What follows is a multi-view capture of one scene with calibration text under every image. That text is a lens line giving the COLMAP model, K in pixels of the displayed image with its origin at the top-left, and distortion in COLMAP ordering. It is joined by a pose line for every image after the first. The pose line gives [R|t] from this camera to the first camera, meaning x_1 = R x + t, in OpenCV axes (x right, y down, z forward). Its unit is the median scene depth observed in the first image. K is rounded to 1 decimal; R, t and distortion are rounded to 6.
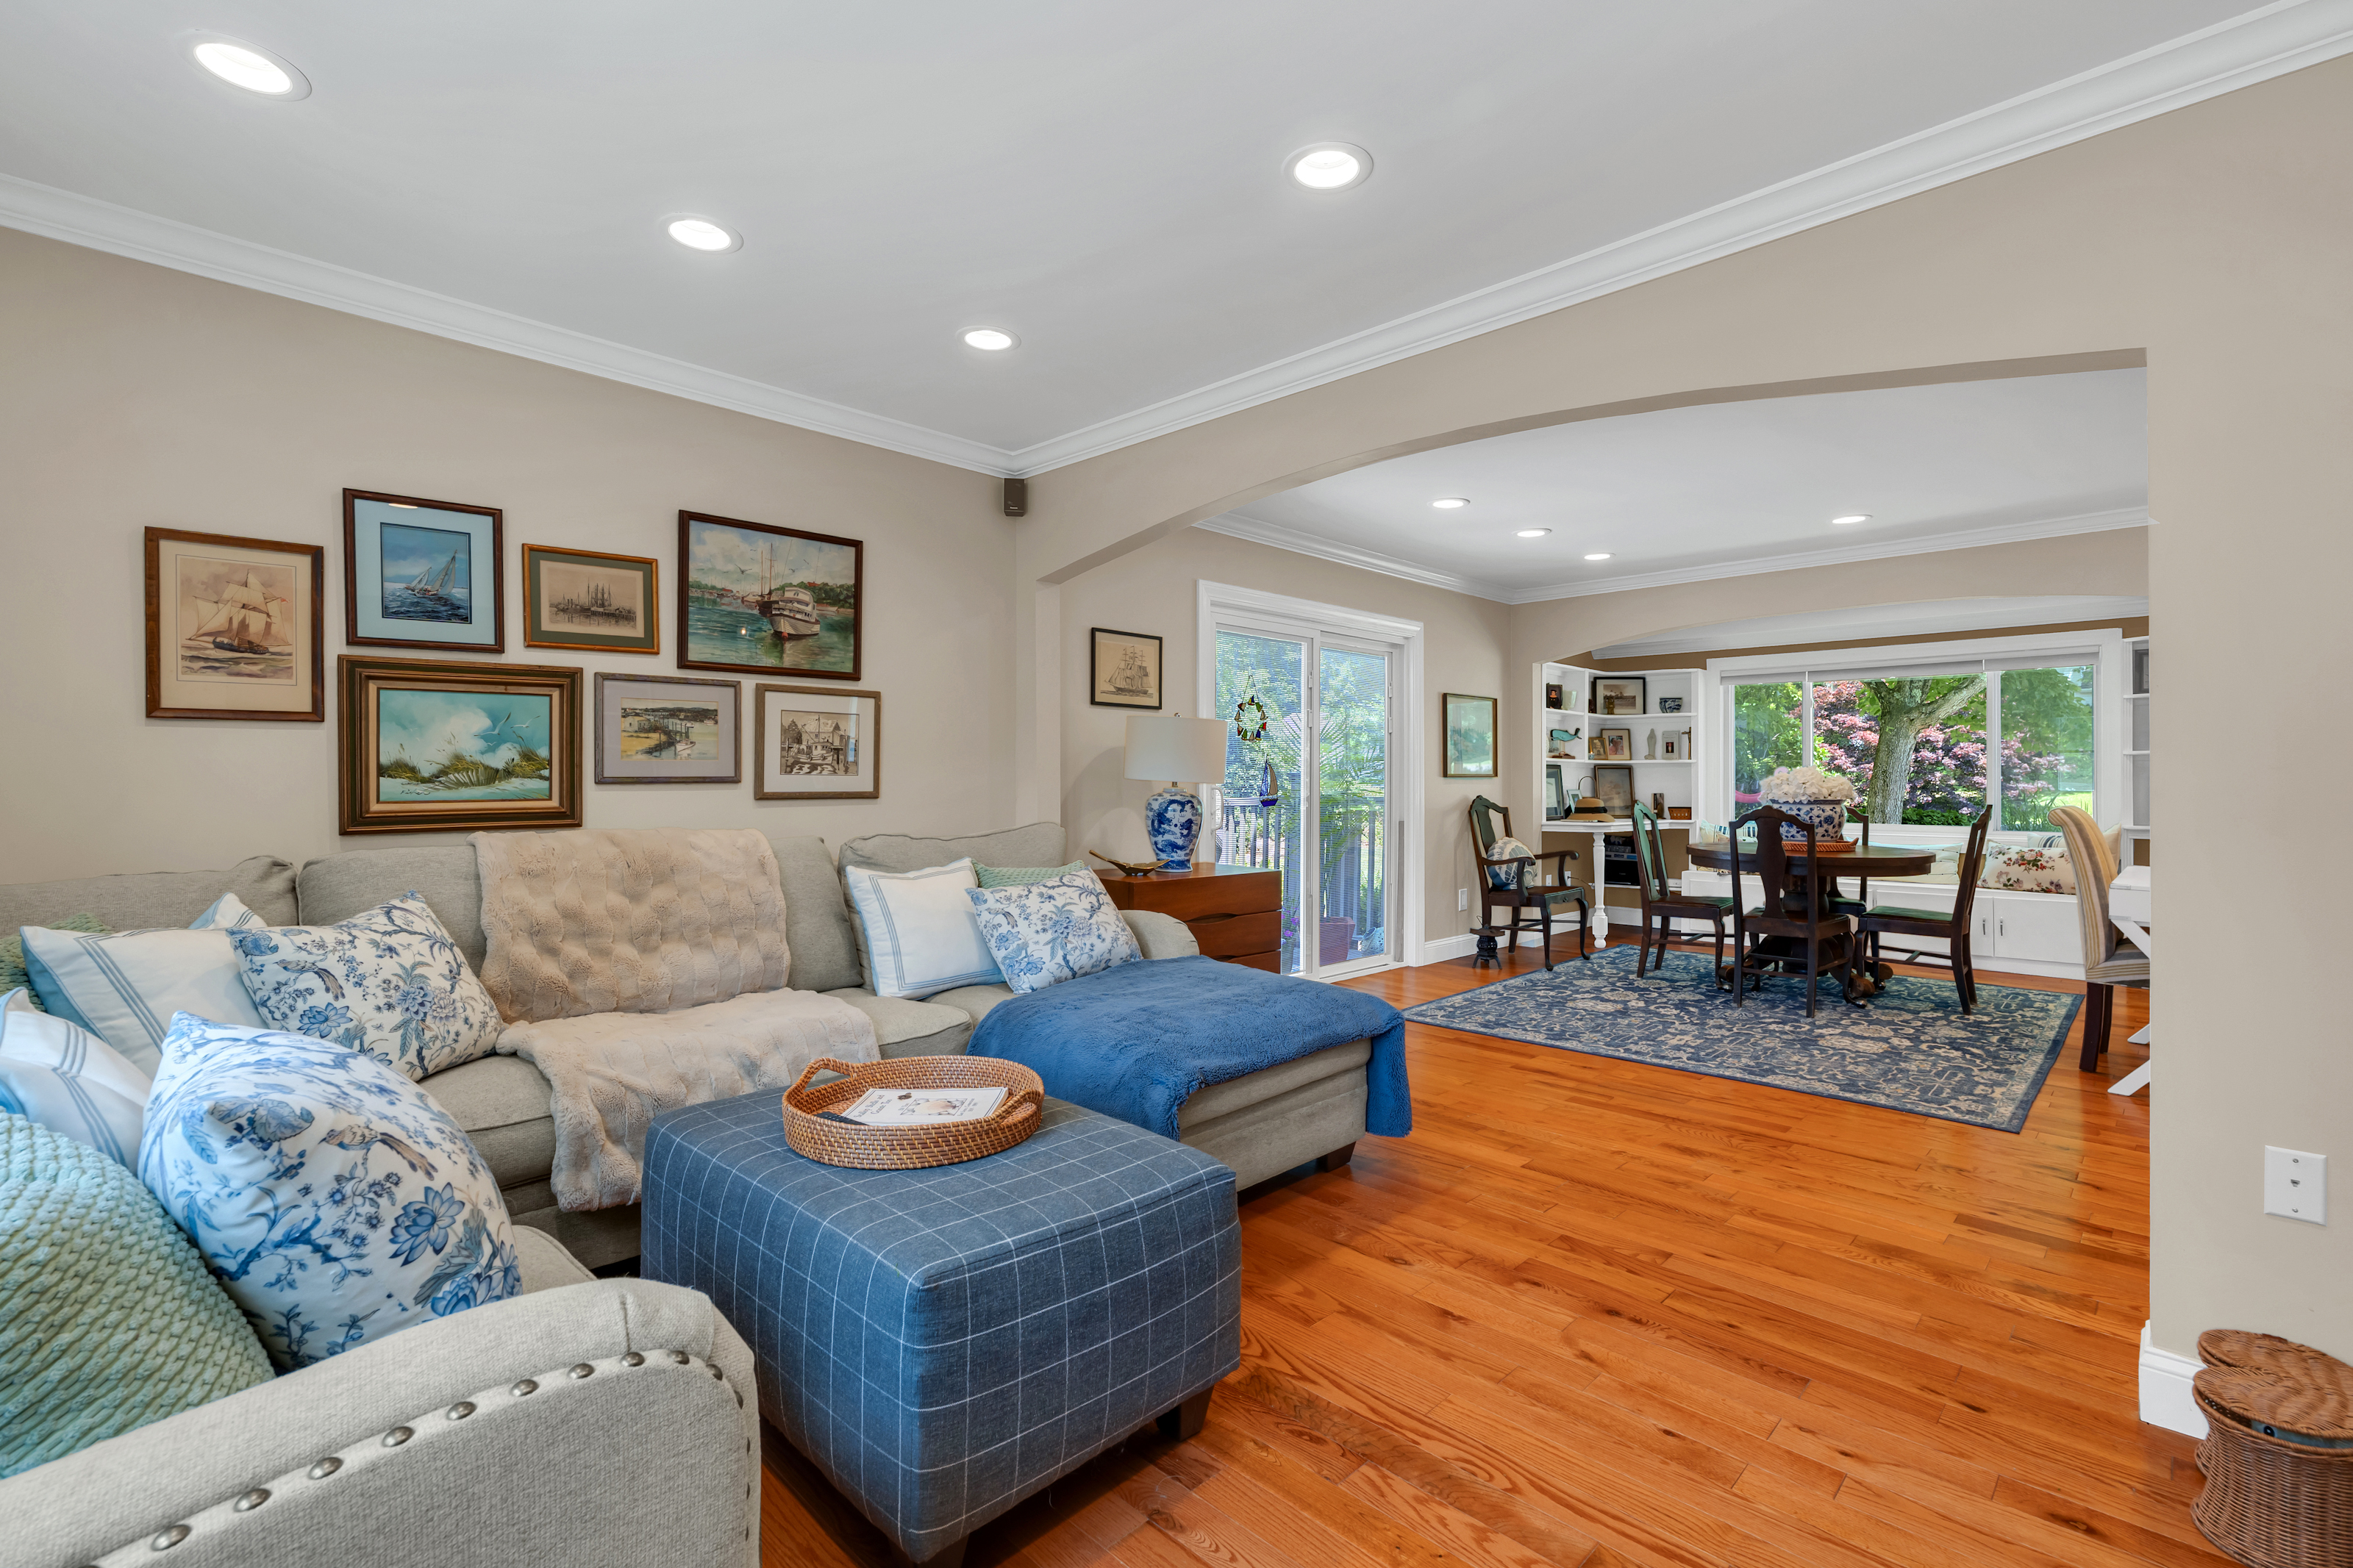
lens RADIAL K [[1044.0, 0, 1181.3], [0, 1044.0, 774.0], [0, 0, 1]] dist [-0.001290, -0.000003]
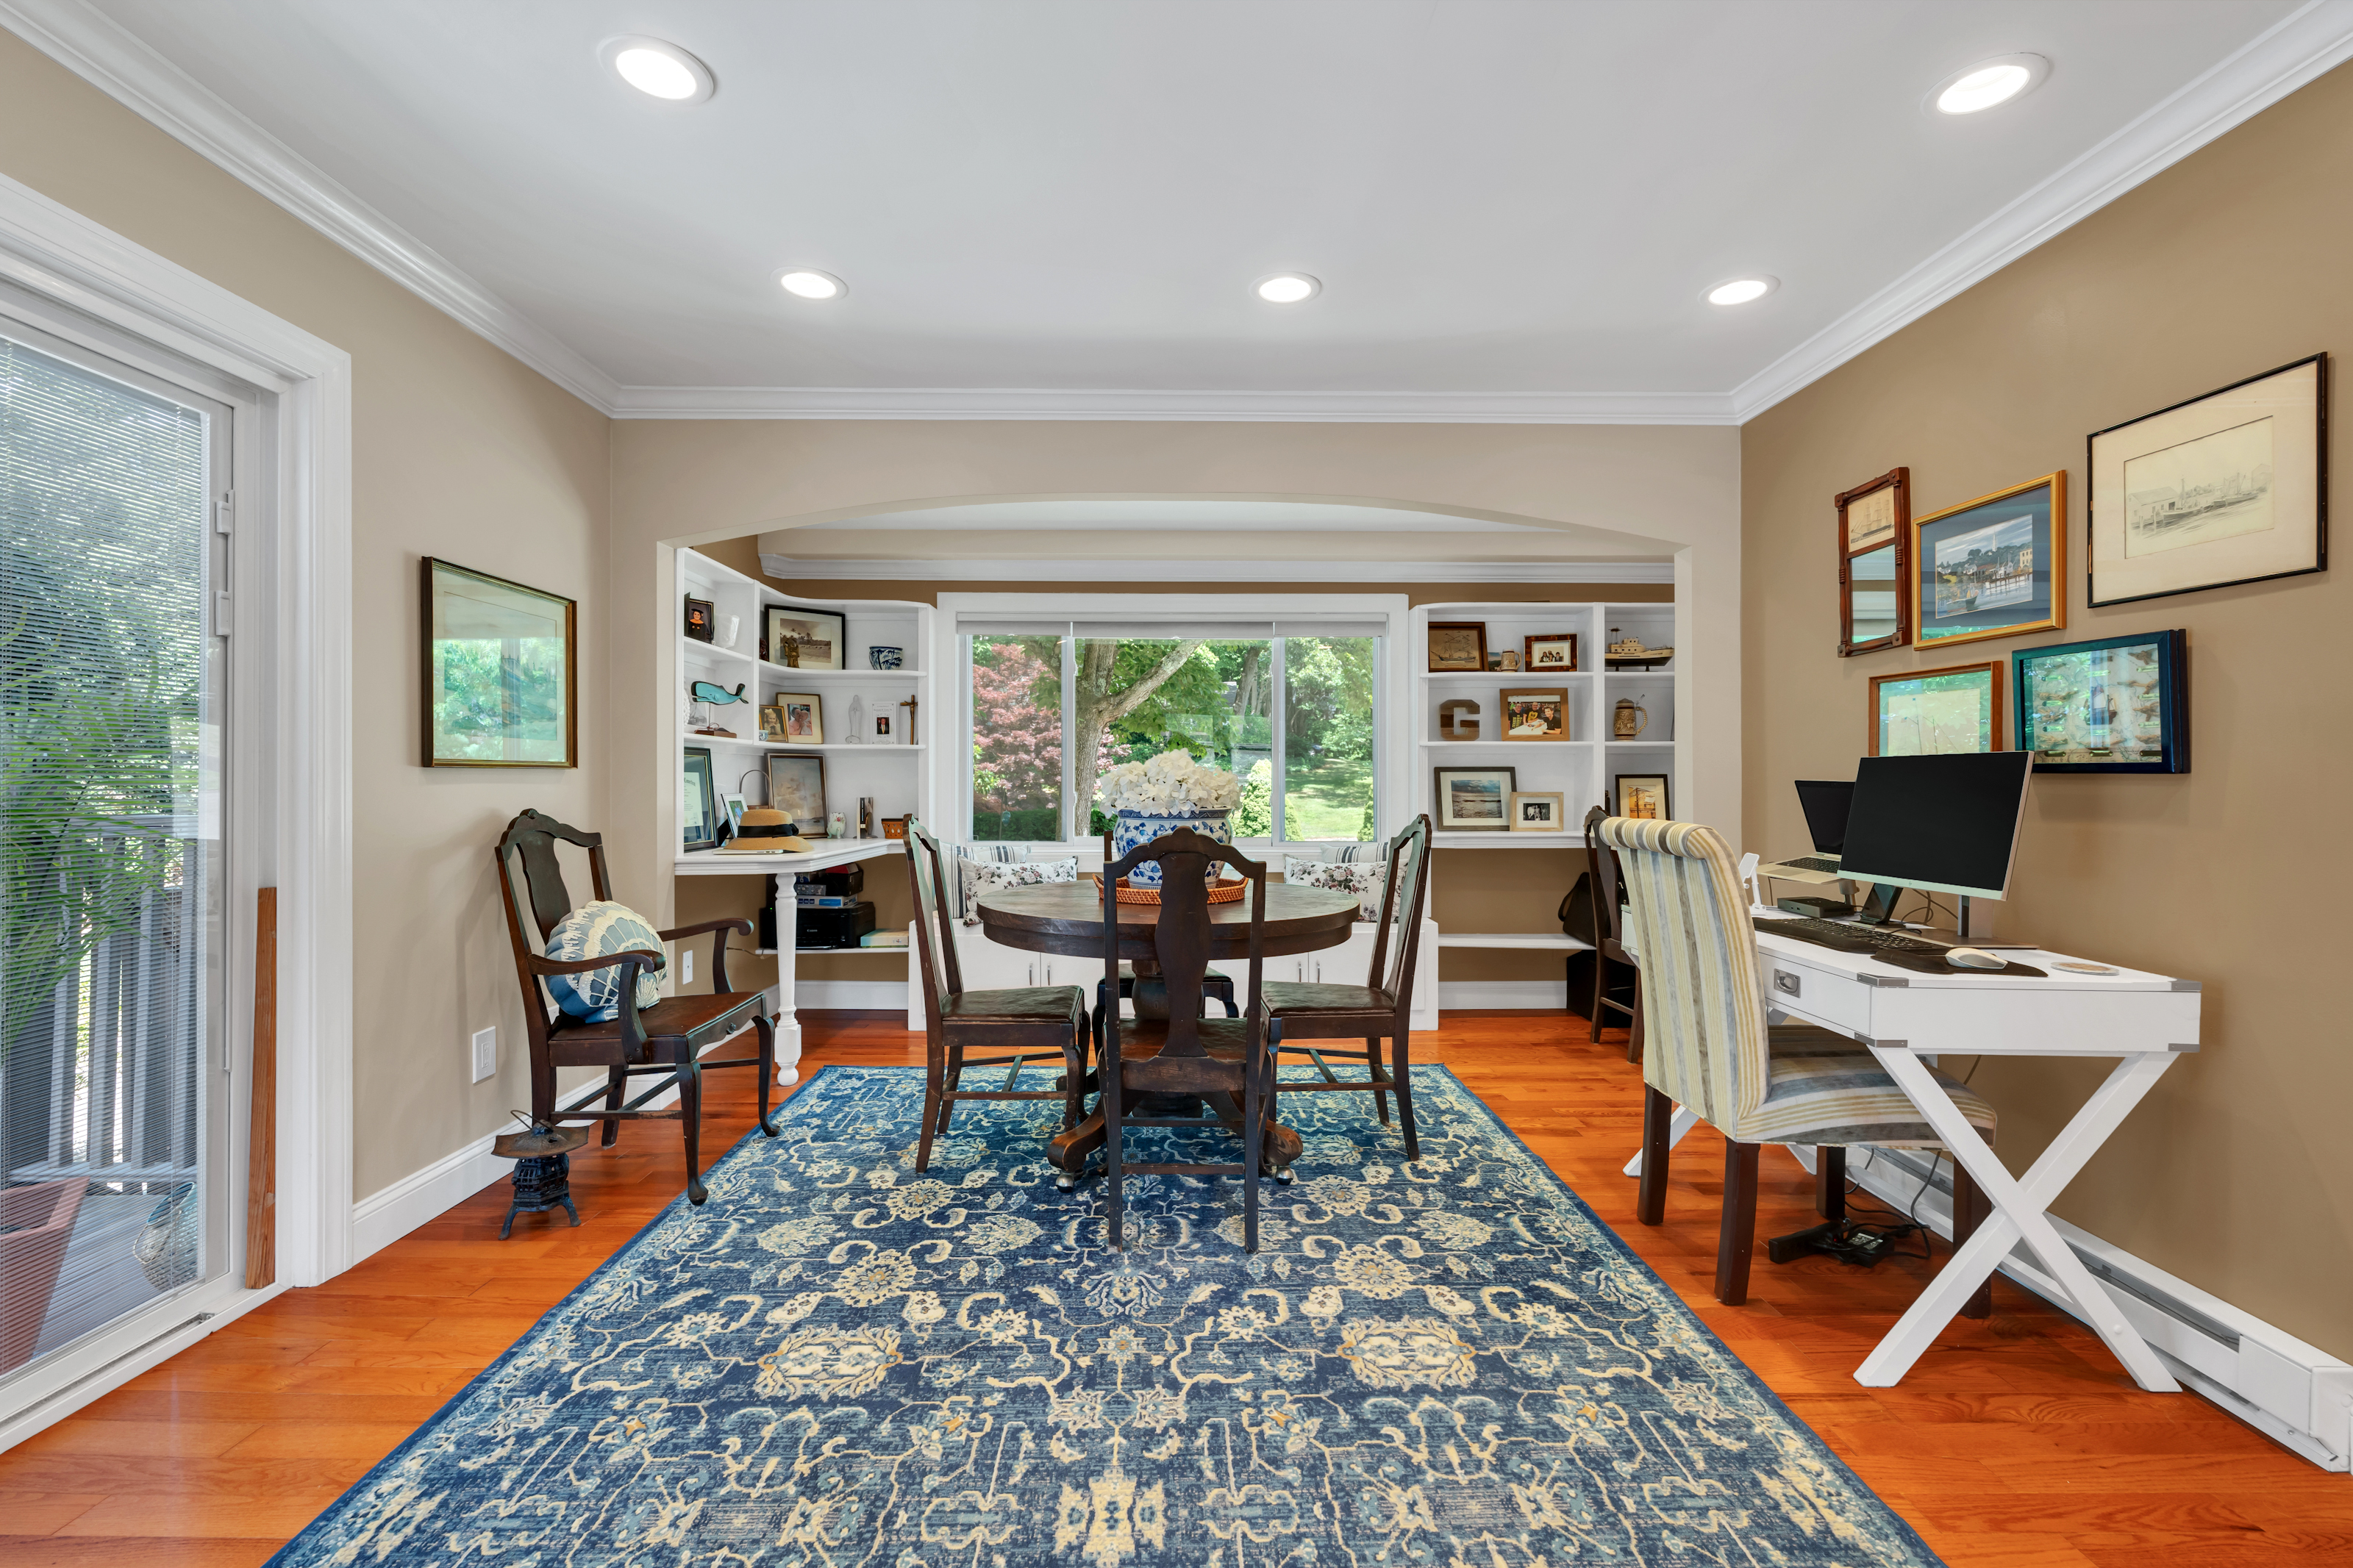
lens RADIAL K [[1034.2, 0, 1173.6], [0, 1034.2, 783.0], [0, 0, 1]] dist [-0.004132, 0.000344]
pose [[0.703822, -0.002493, 0.710372, 0.169950], [-0.004518, 0.999958, 0.007985, 0.004633], [-0.710362, -0.008830, 0.703781, 0.507862]]
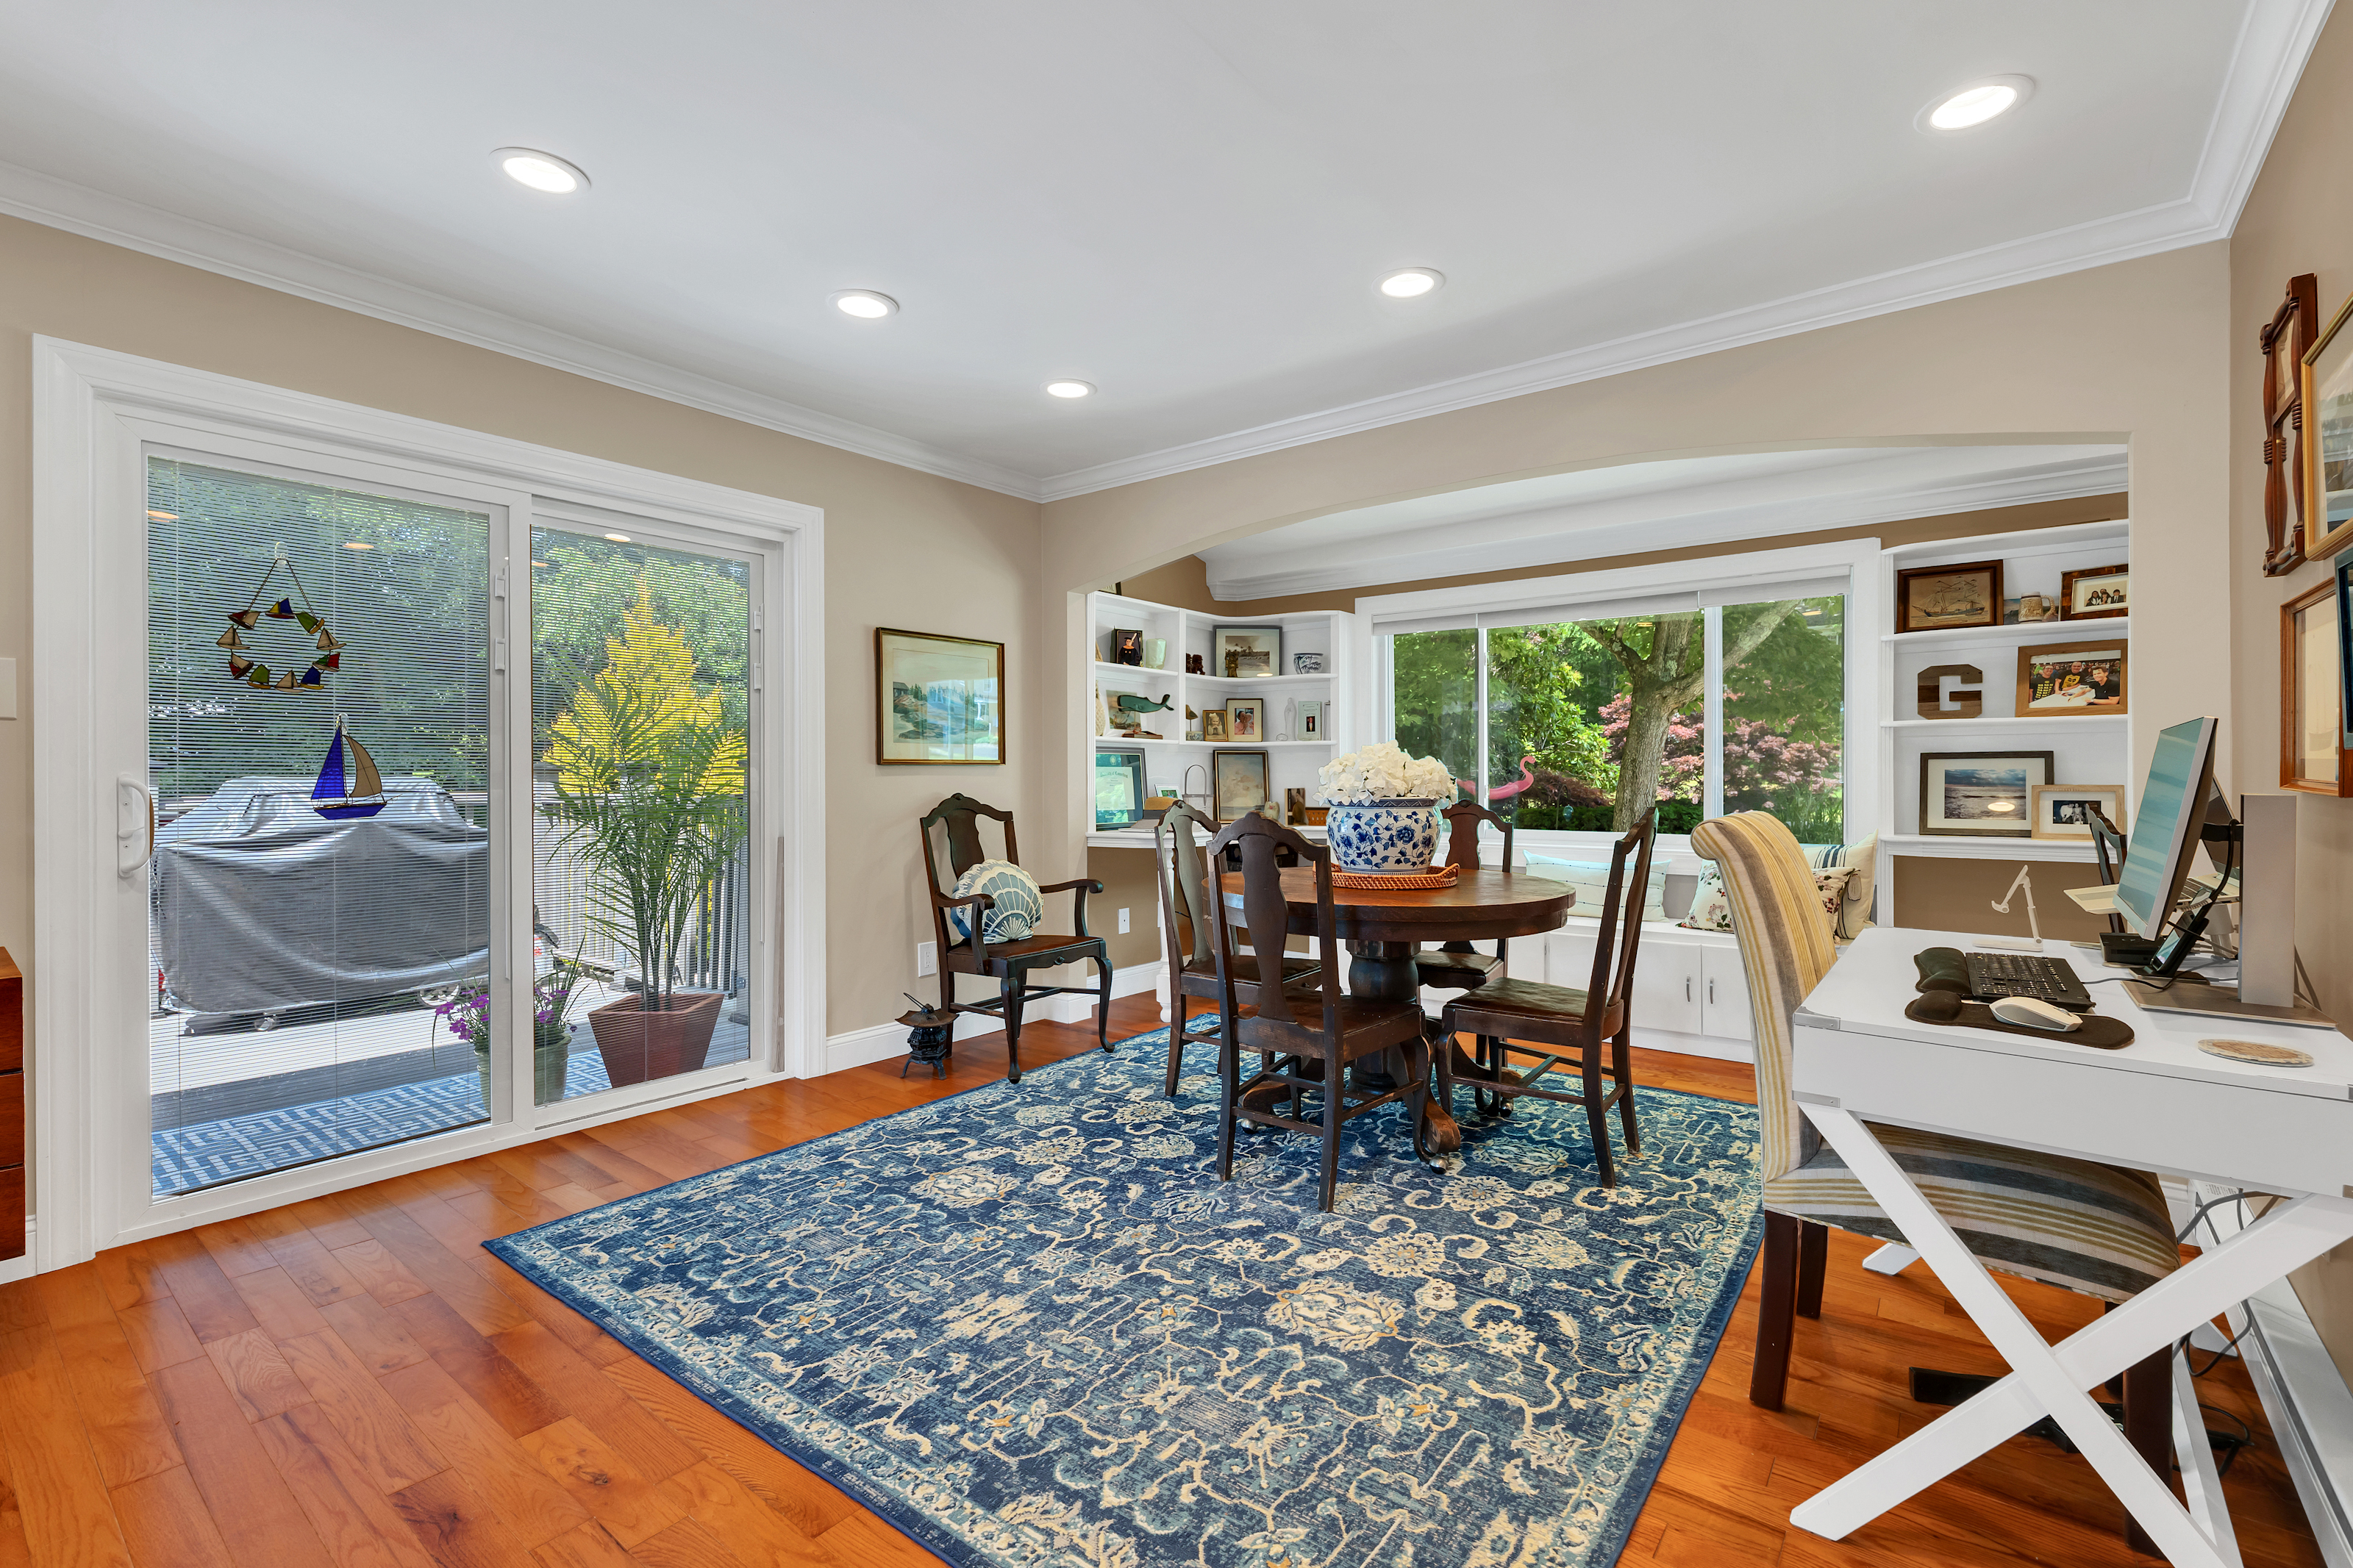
lens RADIAL K [[1044.5, 0, 1172.5], [0, 1044.5, 784.8], [0, 0, 1]] dist [-0.005292, -0.000012]
pose [[0.993204, -0.004189, 0.116312, 0.346529], [0.002518, 0.999892, 0.014506, 0.006574], [-0.116361, -0.014115, 0.993107, 0.361105]]
